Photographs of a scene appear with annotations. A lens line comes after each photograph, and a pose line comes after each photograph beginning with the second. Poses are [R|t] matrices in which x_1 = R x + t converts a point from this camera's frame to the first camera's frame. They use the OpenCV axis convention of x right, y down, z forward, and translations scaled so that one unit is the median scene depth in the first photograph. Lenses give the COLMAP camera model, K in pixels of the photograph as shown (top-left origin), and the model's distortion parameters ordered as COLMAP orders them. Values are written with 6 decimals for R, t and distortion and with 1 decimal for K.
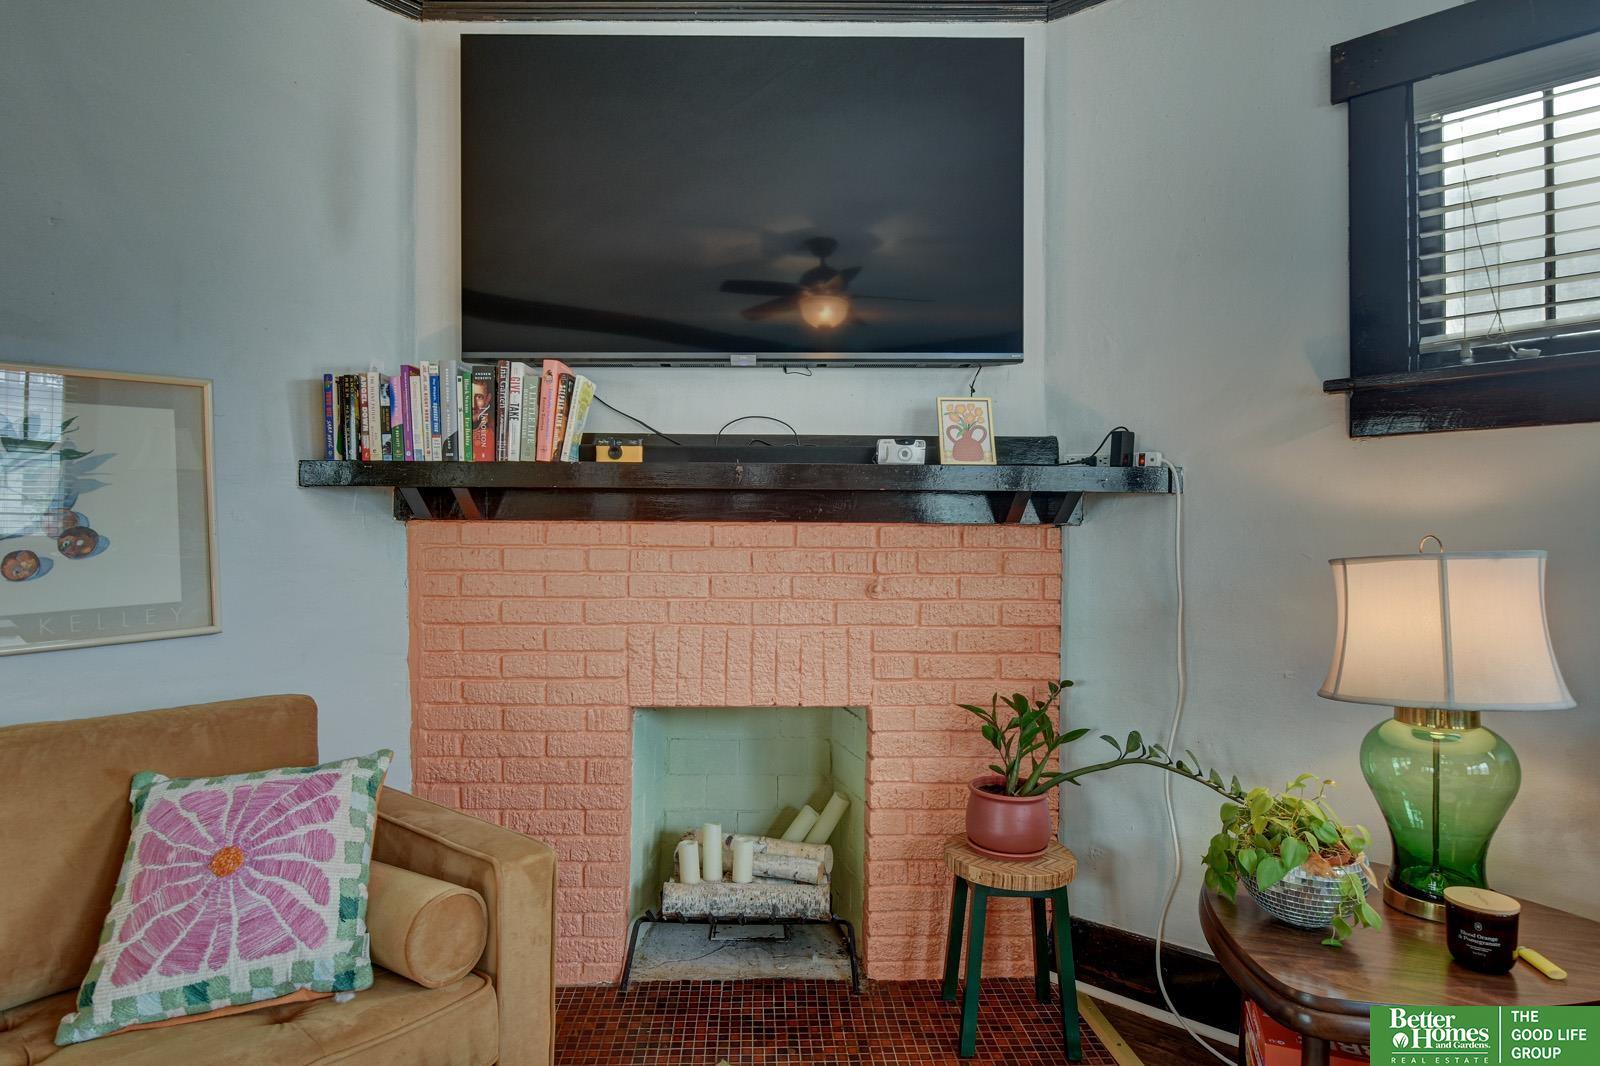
lens RADIAL K [[786.7, 0, 800.0], [0, 786.7, 533.0], [0, 0, 1]] dist [0.001125, -0.011822]
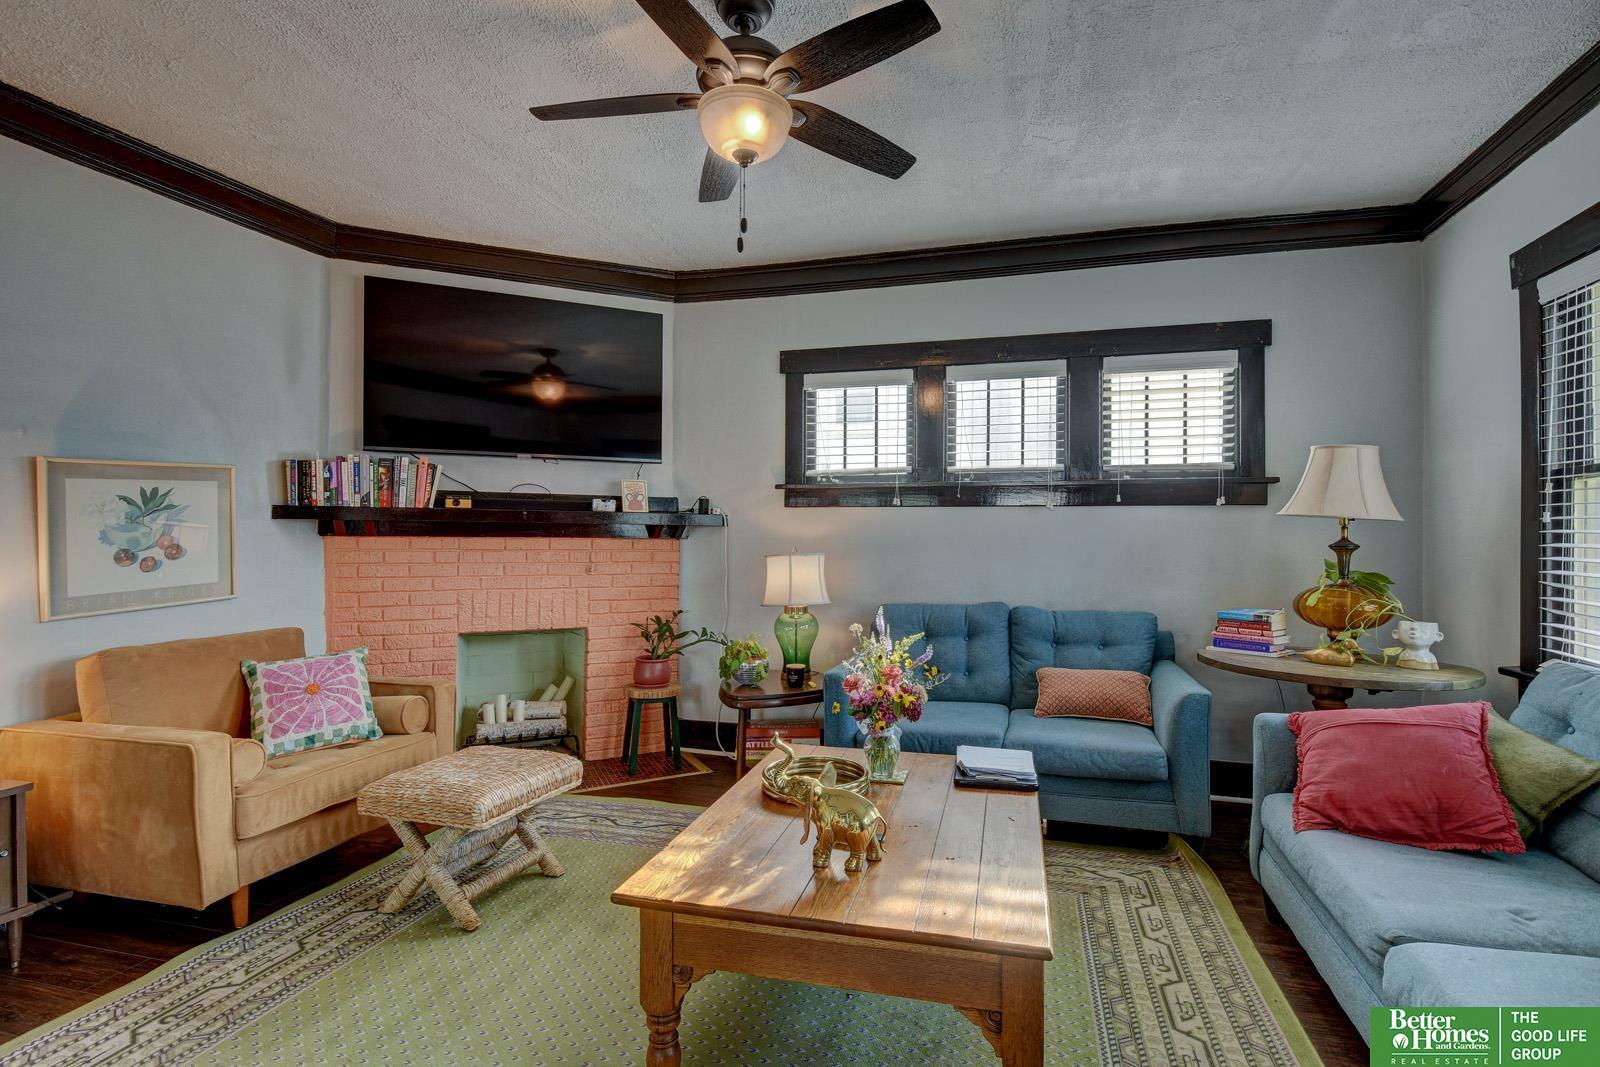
lens RADIAL K [[789.6, 0, 800.0], [0, 789.6, 533.5], [0, 0, 1]] dist [0.000163, 0.000048]
pose [[0.925188, 0.001965, 0.379503, -0.189245], [-0.009802, 0.999777, 0.018719, -0.071087], [-0.379381, -0.021039, 0.925001, -1.165861]]
